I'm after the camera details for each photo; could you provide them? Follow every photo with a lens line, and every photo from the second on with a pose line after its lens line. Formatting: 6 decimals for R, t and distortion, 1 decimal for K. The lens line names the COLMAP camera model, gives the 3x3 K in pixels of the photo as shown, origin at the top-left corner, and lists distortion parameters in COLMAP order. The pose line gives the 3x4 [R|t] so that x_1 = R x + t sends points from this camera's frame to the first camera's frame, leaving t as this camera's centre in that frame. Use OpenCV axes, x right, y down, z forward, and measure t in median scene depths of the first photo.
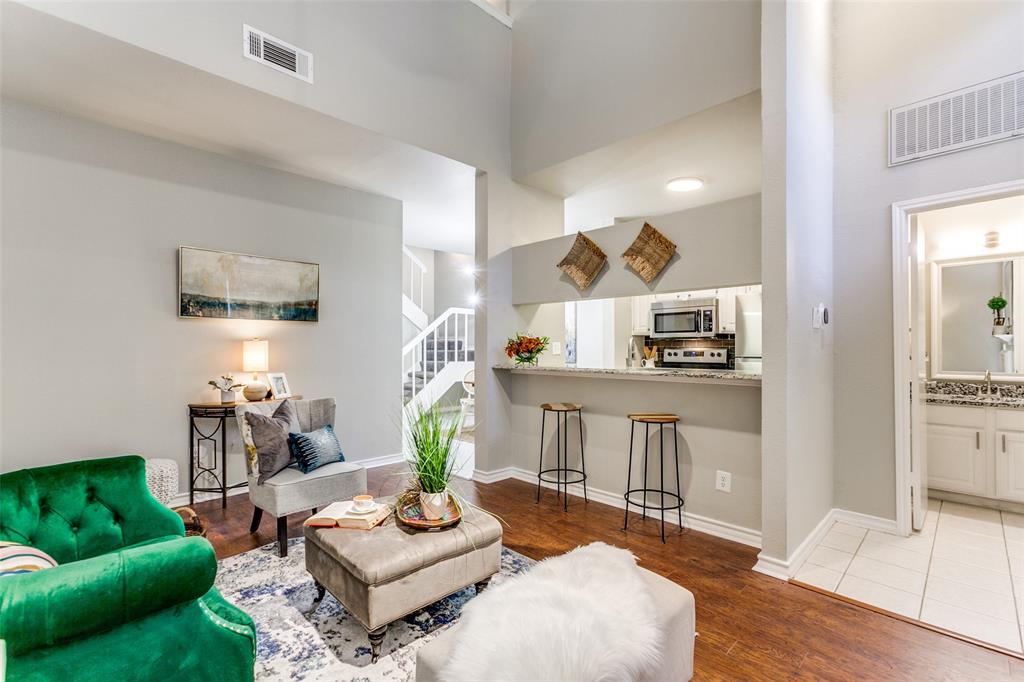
lens RADIAL K [[451.0, 0, 511.1], [0, 451.0, 345.4], [0, 0, 1]] dist [0.004998, 0.000471]
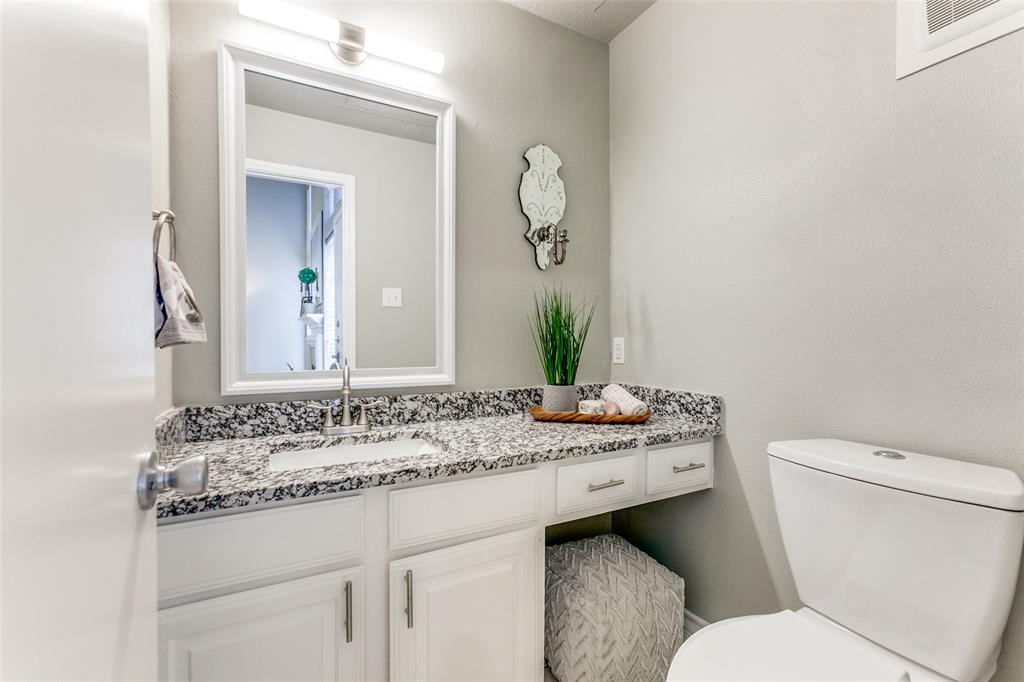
lens RADIAL K [[451.0, 0, 511.0], [0, 451.0, 343.7], [0, 0, 1]] dist [0.004998, 0.000471]
pose [[0.283379, -0.007791, 0.958976, 0.707662], [-0.004132, 0.999948, 0.009345, 0.032232], [-0.958999, -0.006611, 0.283332, 0.741338]]
